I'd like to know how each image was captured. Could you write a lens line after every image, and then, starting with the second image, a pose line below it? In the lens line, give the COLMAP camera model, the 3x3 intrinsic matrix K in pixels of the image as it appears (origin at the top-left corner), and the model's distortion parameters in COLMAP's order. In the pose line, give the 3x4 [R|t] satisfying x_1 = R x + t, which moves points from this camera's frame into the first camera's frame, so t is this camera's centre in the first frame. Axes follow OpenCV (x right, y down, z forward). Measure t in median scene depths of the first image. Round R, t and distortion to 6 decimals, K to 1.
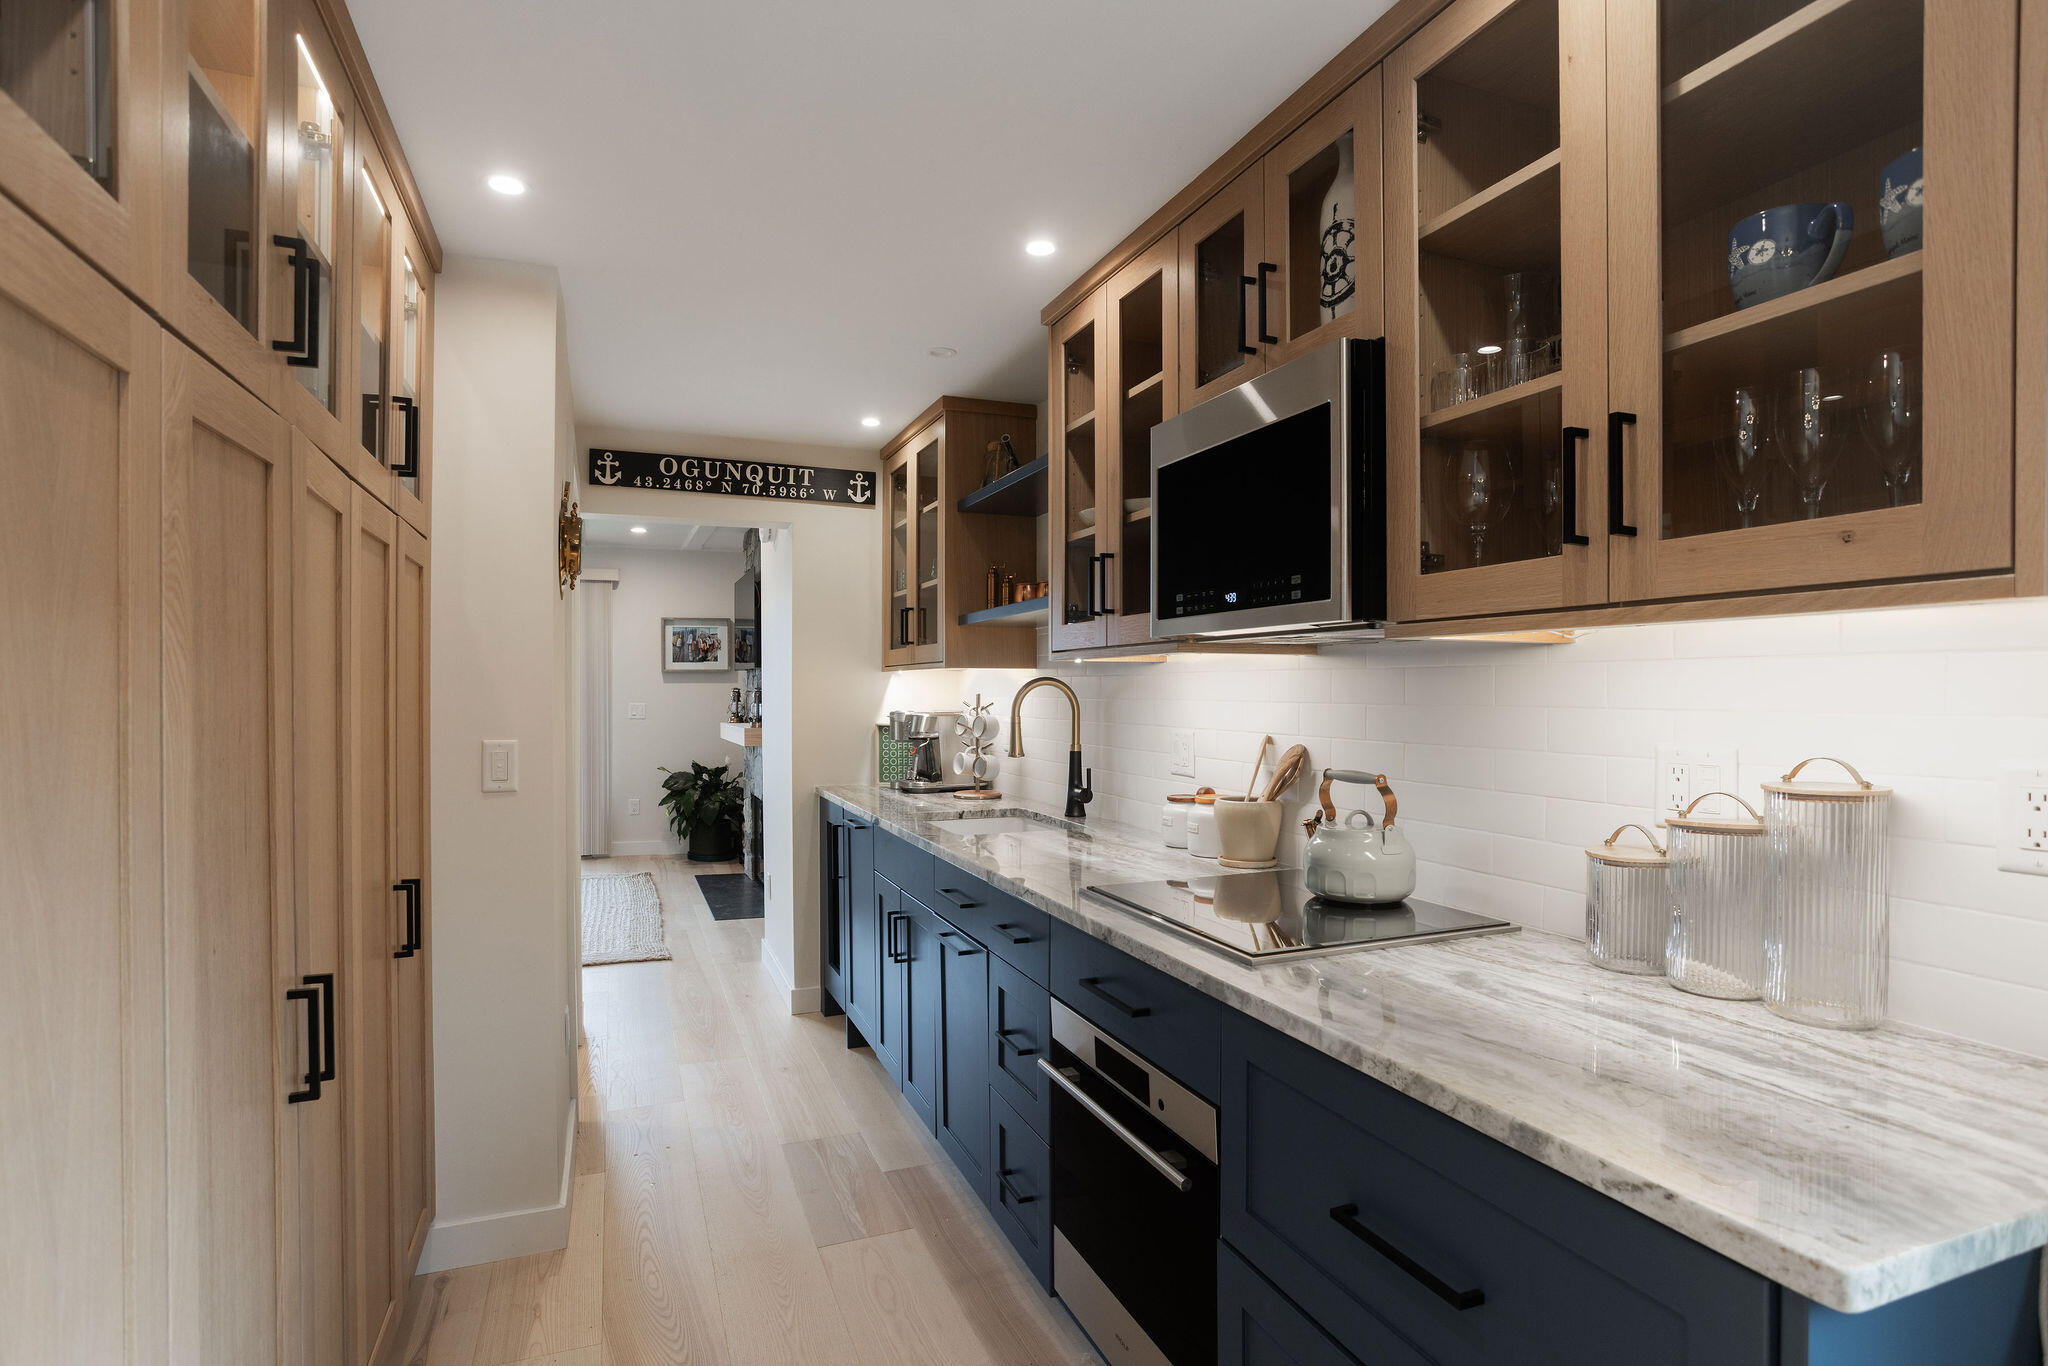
lens RADIAL K [[1048.8, 0, 1024.6], [0, 1048.8, 697.9], [0, 0, 1]] dist [-0.072862, 0.040996]
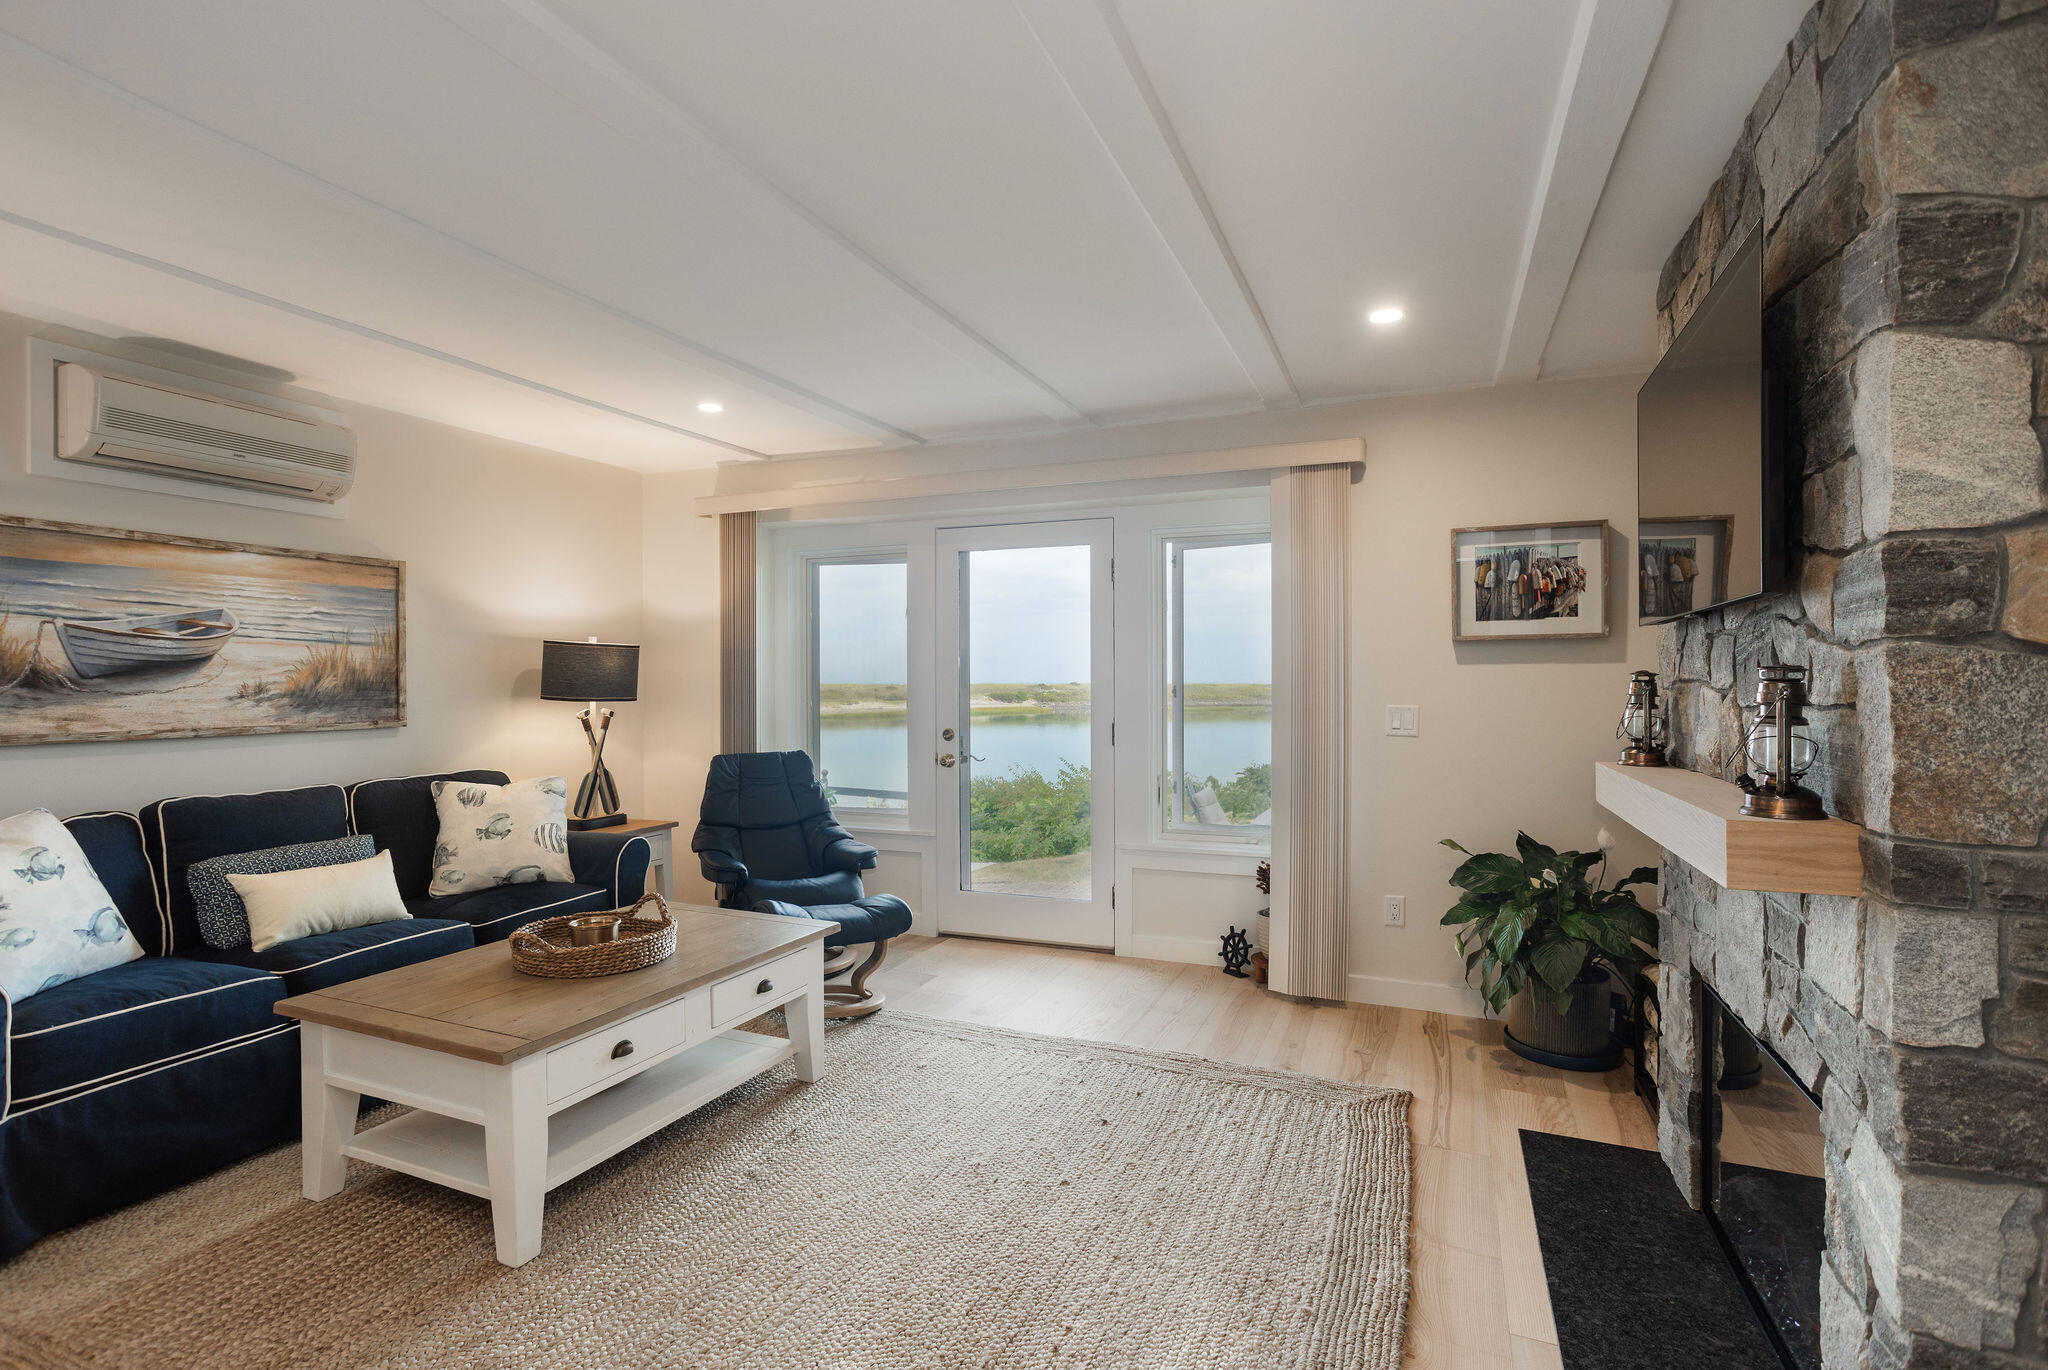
lens RADIAL K [[997.5, 0, 1021.3], [0, 997.5, 682.6], [0, 0, 1]] dist [-0.066875, 0.043287]
pose [[0.708034, -0.001282, -0.706177, -0.165798], [-0.003079, 0.999983, -0.004902, -0.002729], [0.706171, 0.005645, 0.708019, 0.529642]]
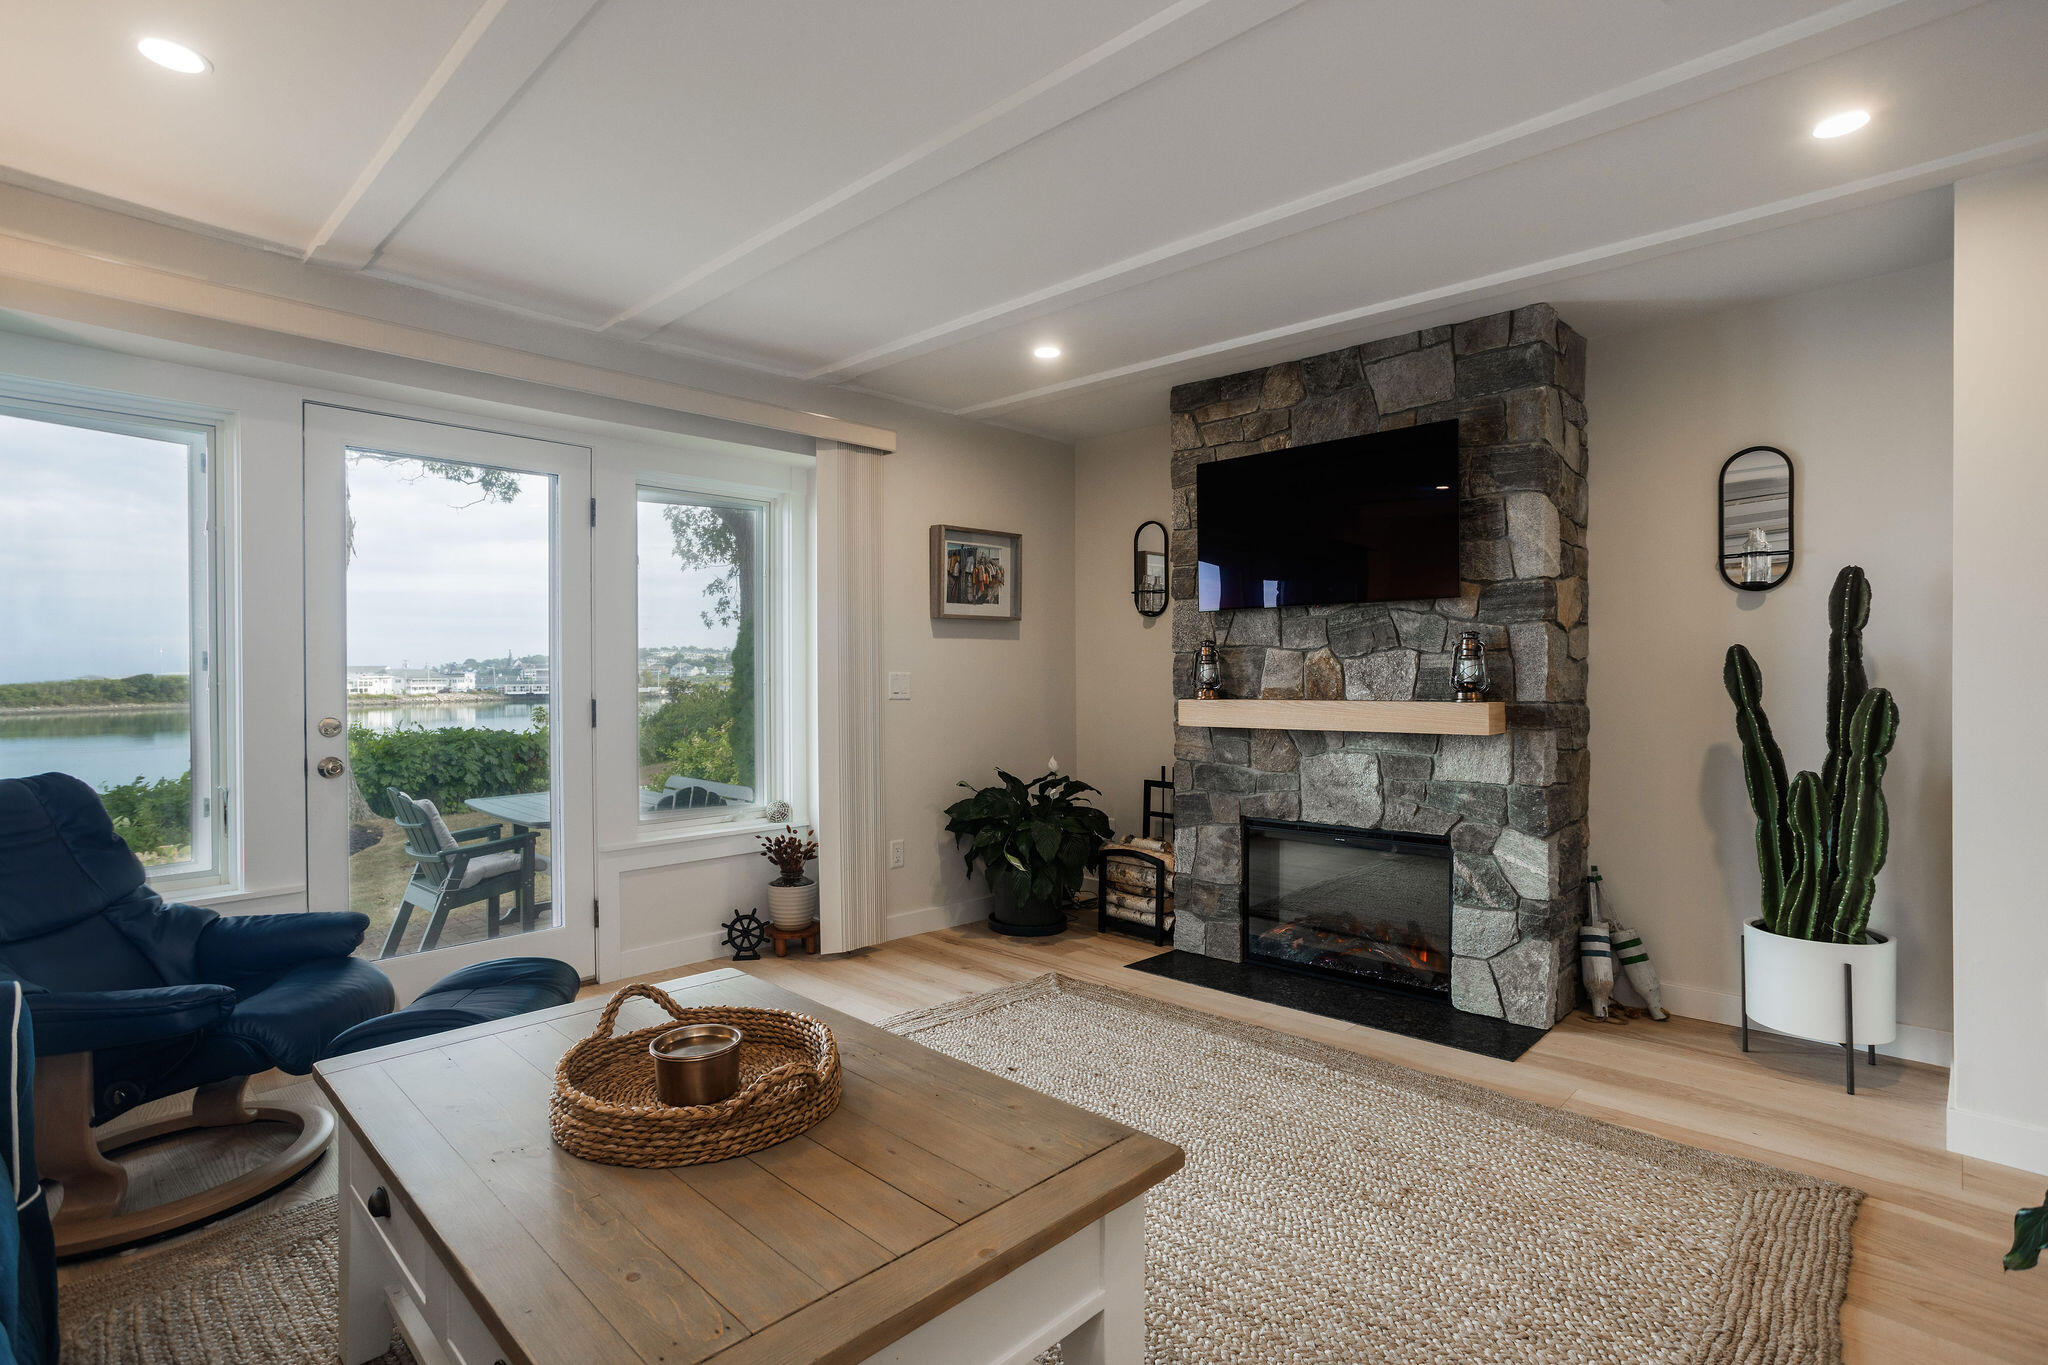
lens RADIAL K [[997.5, 0, 1021.3], [0, 997.5, 680.1], [0, 0, 1]] dist [-0.066875, 0.043287]
pose [[0.913238, -0.009590, 0.407313, -0.532195], [0.011309, 0.999934, -0.001814, 0.011227], [-0.407269, 0.006263, 0.913287, 0.469749]]
